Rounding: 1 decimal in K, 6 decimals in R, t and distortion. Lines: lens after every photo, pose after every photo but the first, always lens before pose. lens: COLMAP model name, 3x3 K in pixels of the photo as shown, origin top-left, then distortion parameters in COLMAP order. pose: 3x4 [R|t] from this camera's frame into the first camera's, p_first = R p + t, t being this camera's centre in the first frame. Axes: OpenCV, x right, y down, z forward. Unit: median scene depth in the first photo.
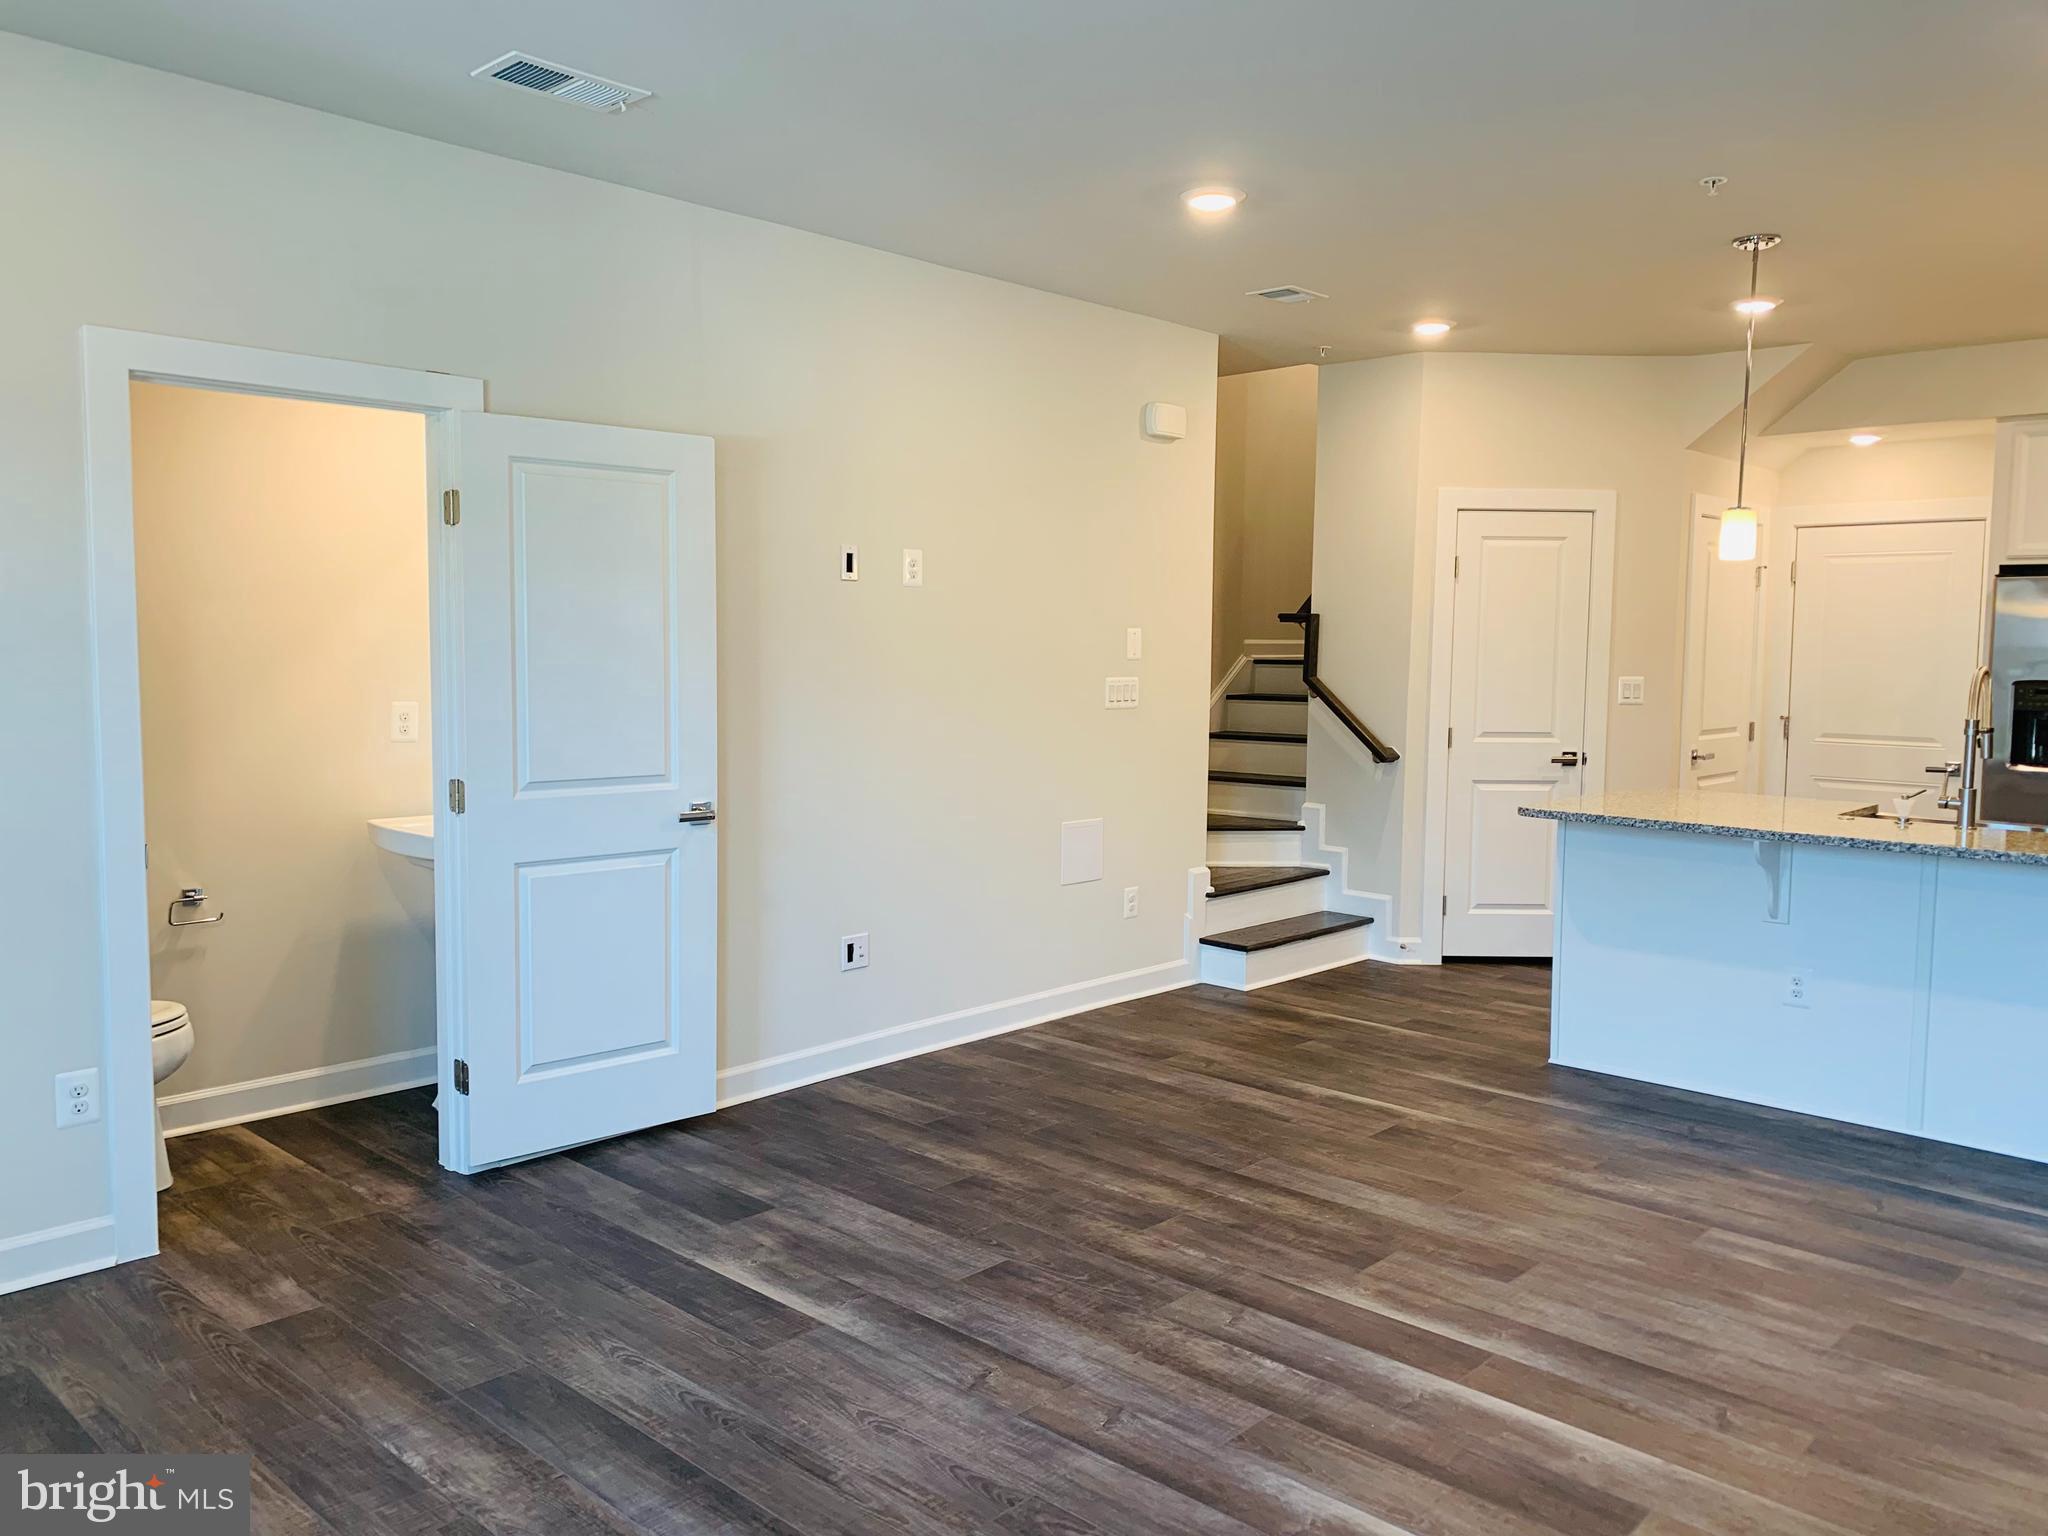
lens RADIAL K [[1576.8, 0, 1017.2], [0, 1576.8, 773.3], [0, 0, 1]] dist [0.075545, -0.068716]
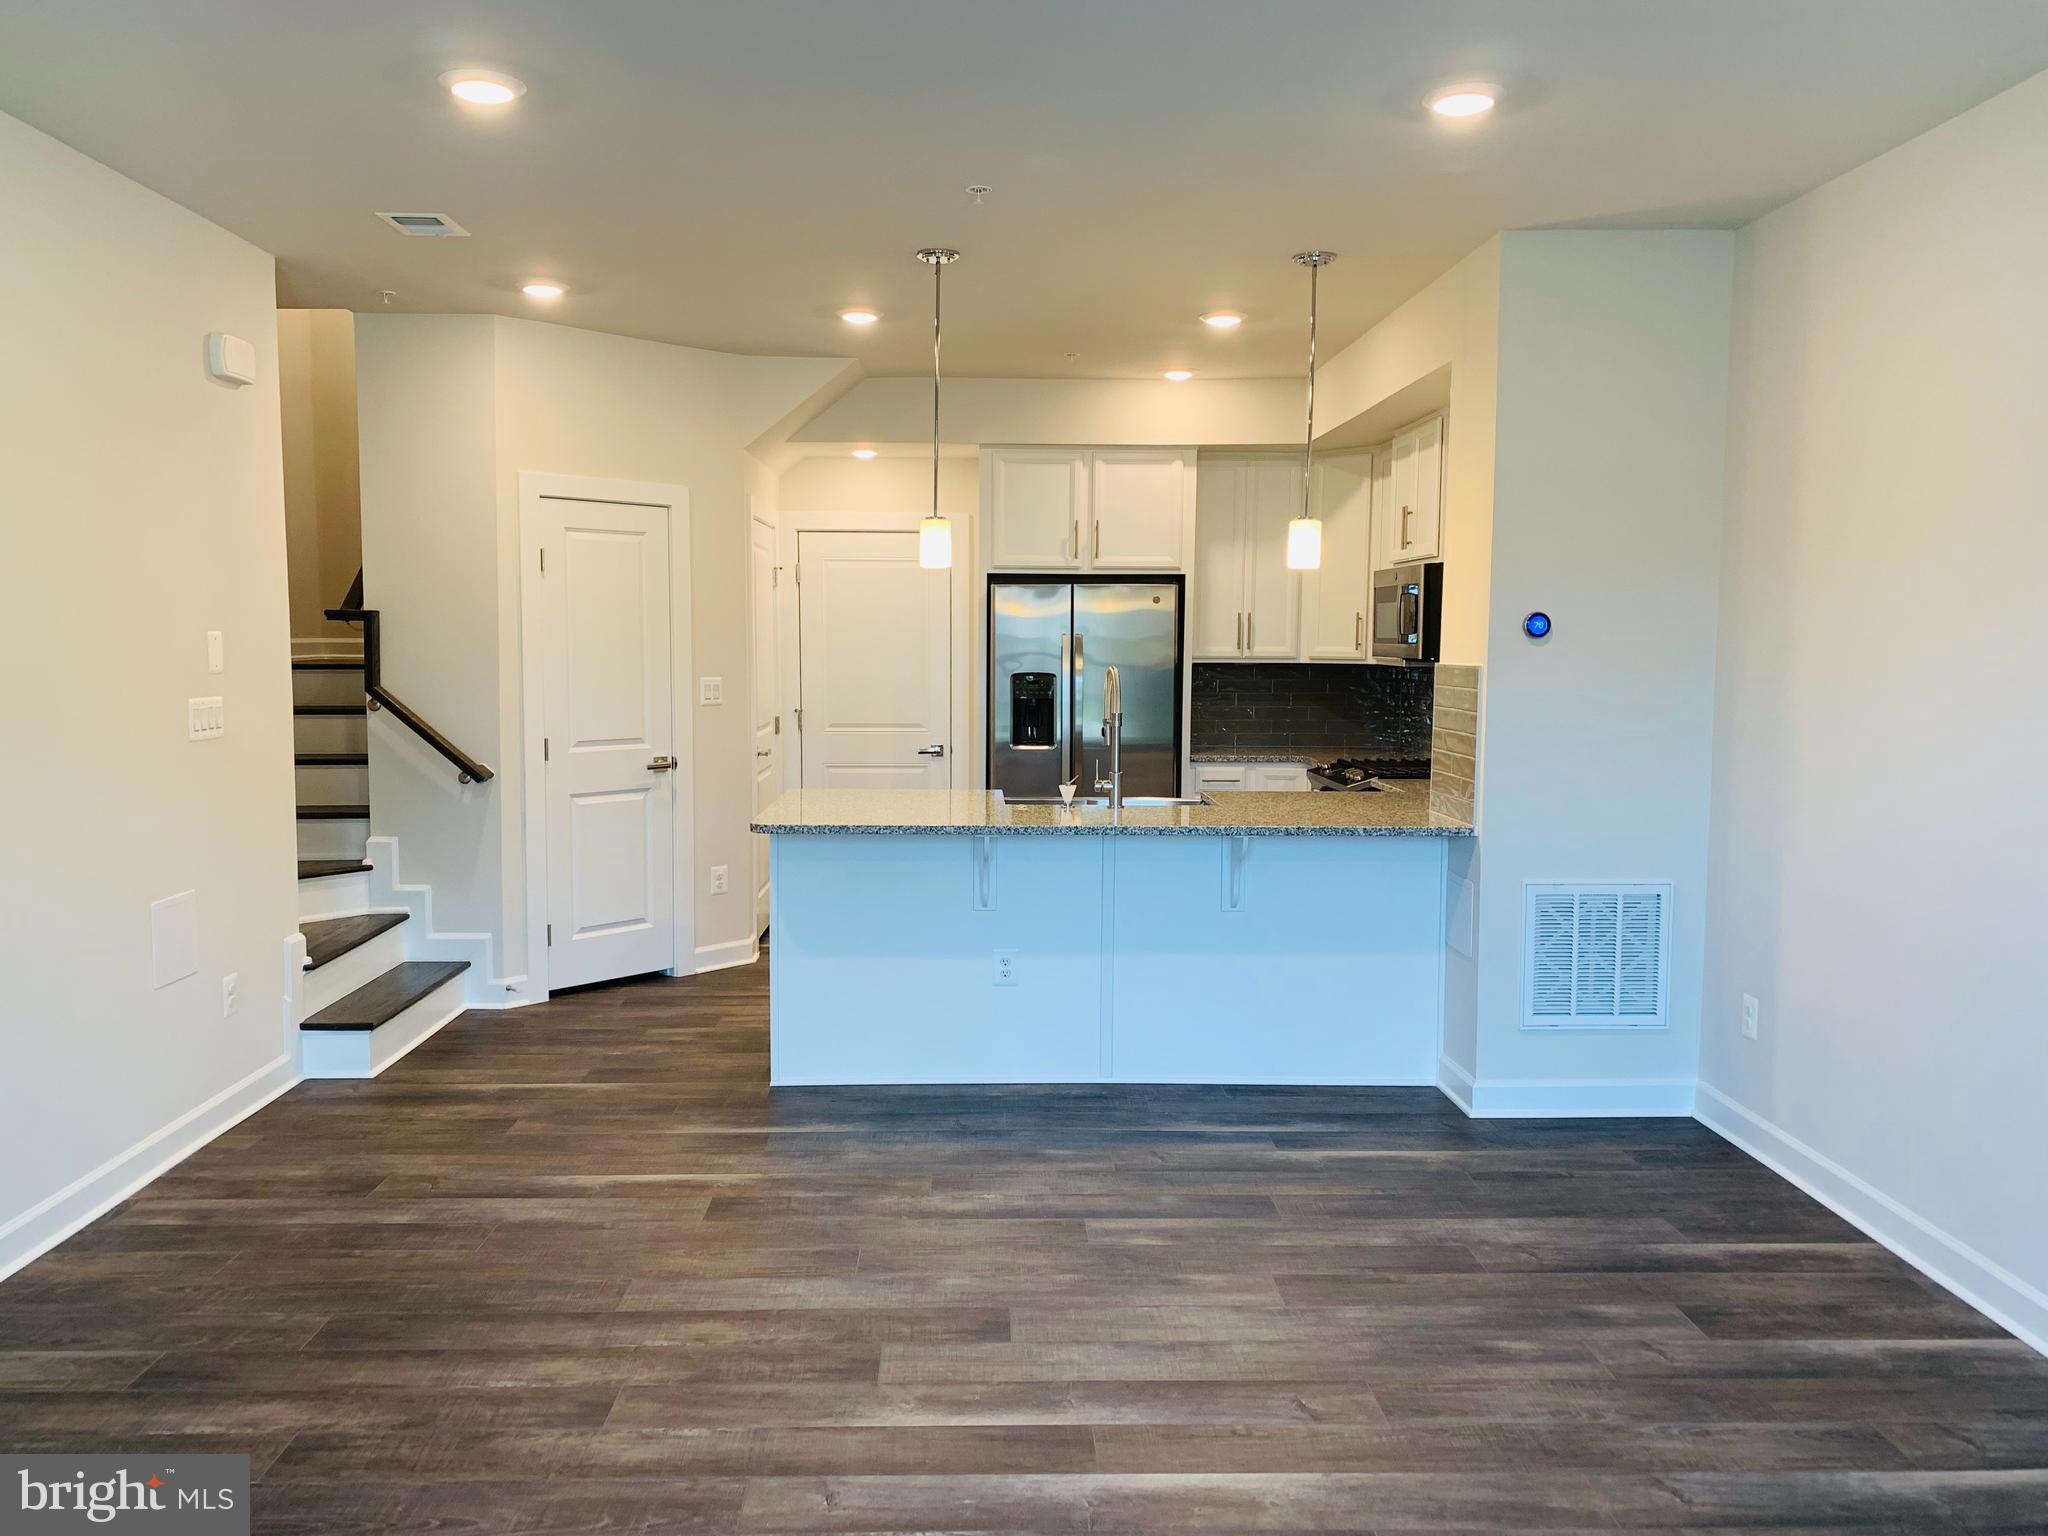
lens RADIAL K [[1576.8, 0, 1017.2], [0, 1576.8, 773.3], [0, 0, 1]] dist [0.075545, -0.068716]
pose [[0.716036, -0.070737, 0.694470, -0.231072], [0.064830, 0.997291, 0.034738, -0.032707], [-0.695047, 0.020149, 0.718682, 0.236490]]
